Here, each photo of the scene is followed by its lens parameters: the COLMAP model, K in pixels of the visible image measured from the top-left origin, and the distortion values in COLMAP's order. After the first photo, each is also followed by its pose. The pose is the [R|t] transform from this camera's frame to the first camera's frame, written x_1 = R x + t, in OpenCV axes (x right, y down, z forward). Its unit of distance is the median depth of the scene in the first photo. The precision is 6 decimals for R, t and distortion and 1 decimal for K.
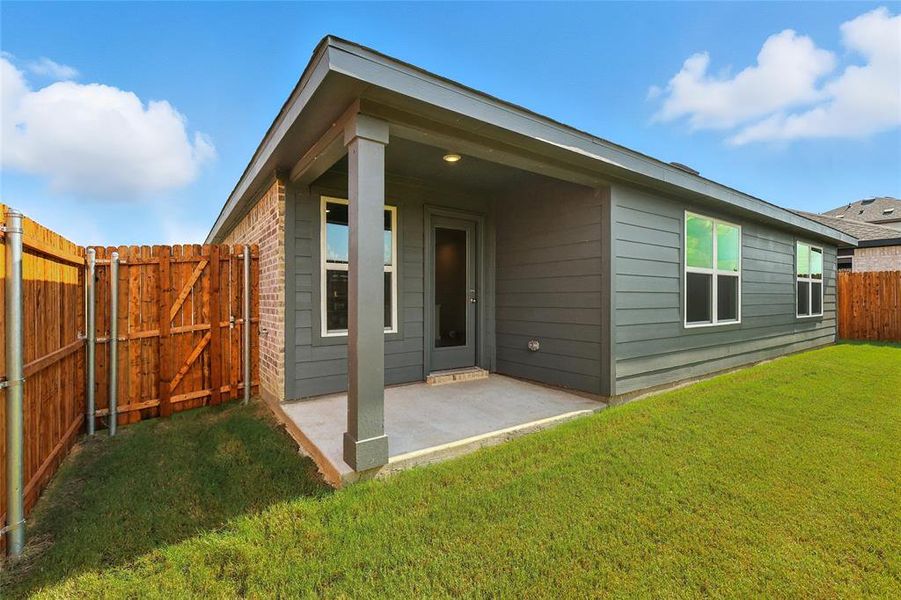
lens RADIAL K [[394.3, 0, 452.1], [0, 394.3, 300.1], [0, 0, 1]] dist [0.001564, -0.000054]
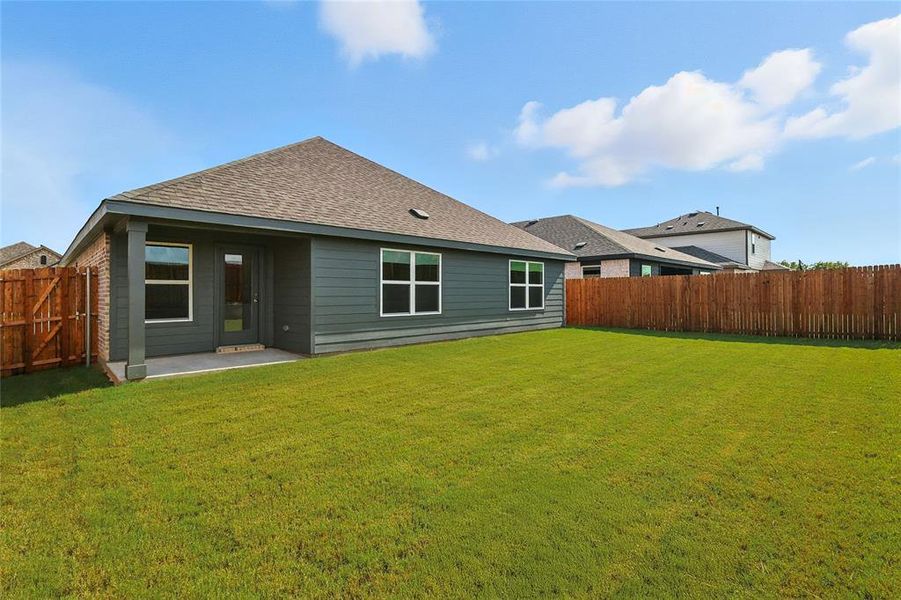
lens RADIAL K [[415.1, 0, 447.4], [0, 415.1, 292.8], [0, 0, 1]] dist [0.001997, -0.000113]
pose [[0.986396, -0.001210, 0.164385, 0.656827], [0.002240, 0.999979, -0.006079, -0.023701], [-0.164374, 0.006364, 0.986378, -0.925951]]
